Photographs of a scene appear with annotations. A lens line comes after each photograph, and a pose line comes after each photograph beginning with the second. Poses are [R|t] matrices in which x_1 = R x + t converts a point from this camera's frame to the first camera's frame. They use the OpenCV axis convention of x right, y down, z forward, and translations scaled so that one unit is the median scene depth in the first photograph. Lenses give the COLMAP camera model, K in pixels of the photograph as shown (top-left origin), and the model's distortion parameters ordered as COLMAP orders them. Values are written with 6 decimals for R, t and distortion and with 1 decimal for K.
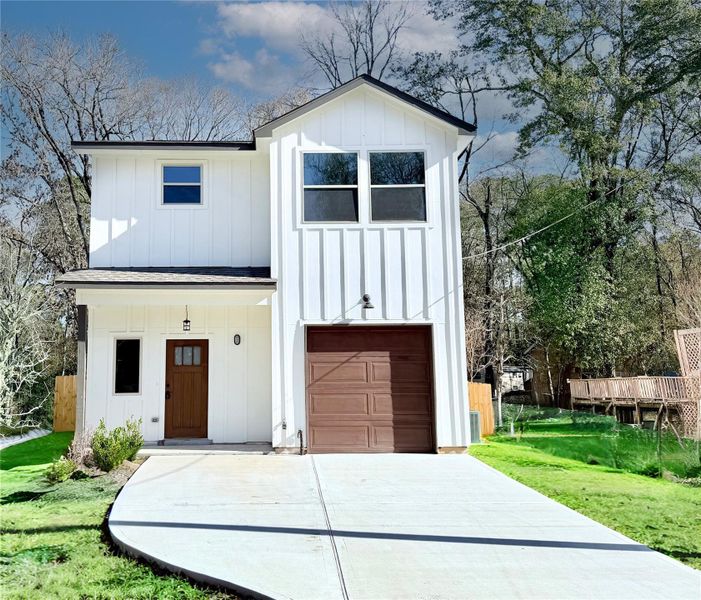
lens RADIAL K [[747.1, 0, 274.5], [0, 747.1, 277.2], [0, 0, 1]] dist [0.159818, 0.000000]
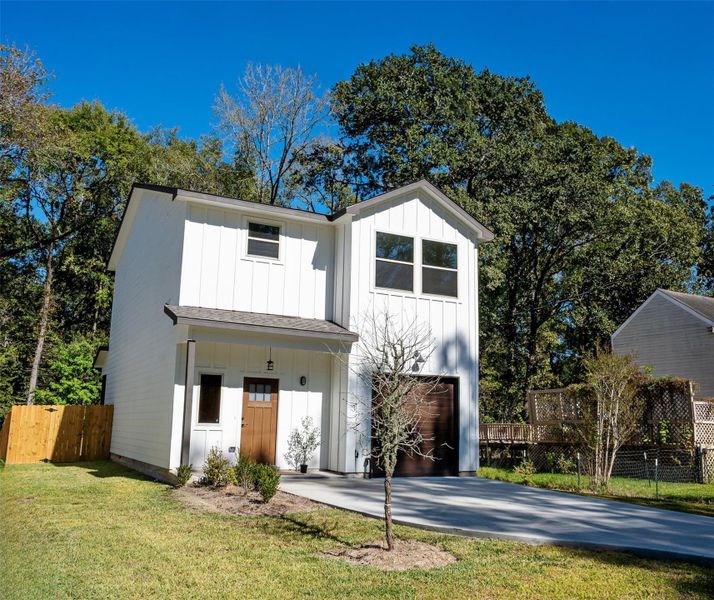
lens RADIAL K [[689.0, 0, 353.2], [0, 689.0, 299.3], [0, 0, 1]] dist [0.041013, 0.000000]
pose [[0.893286, 0.109057, 0.436057, -0.476976], [-0.091521, 0.993927, -0.061093, 0.017653], [-0.440072, 0.014665, 0.897843, 0.005572]]
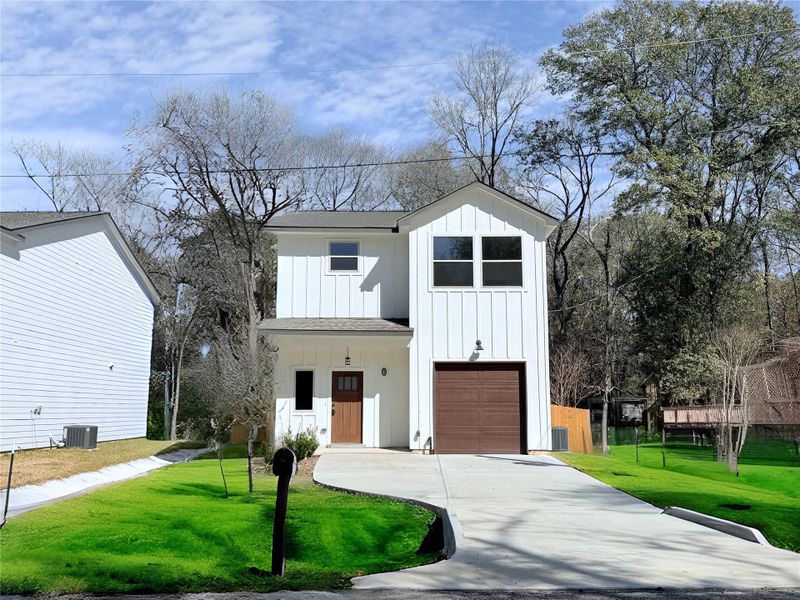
lens RADIAL K [[764.9, 0, 405.8], [0, 764.9, 300.3], [0, 0, 1]] dist [0.118759, 0.000000]
pose [[0.999958, 0.007476, -0.005300, -0.004233], [-0.007522, 0.999933, -0.008786, -0.035528], [0.005234, 0.008826, 0.999947, -0.405765]]
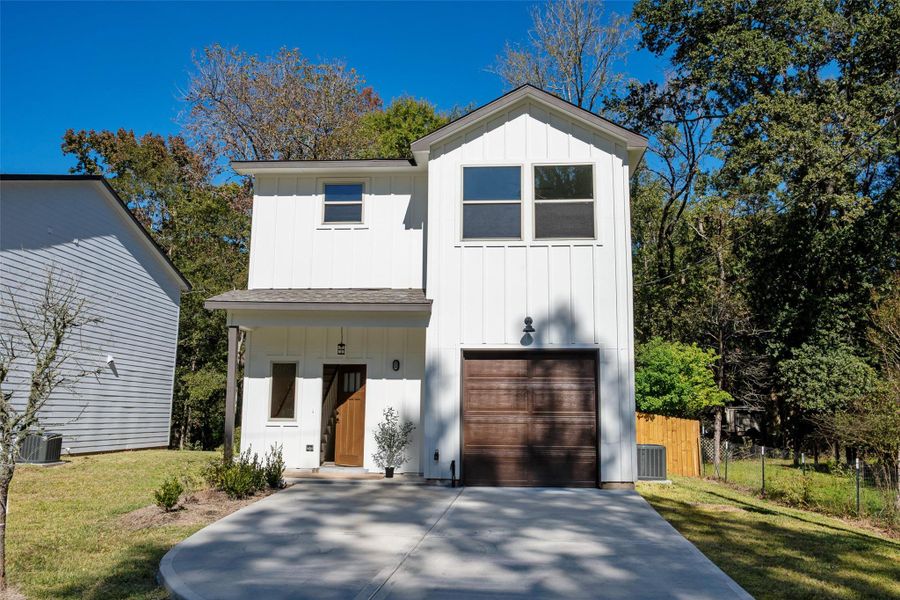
lens RADIAL K [[735.8, 0, 455.2], [0, 735.8, 303.9], [0, 0, 1]] dist [0.008859, -0.008894]
pose [[0.995930, 0.003510, -0.090060, 0.112299], [-0.005437, 0.999761, -0.021160, 0.026375], [0.089964, 0.021563, 0.995712, 0.081587]]
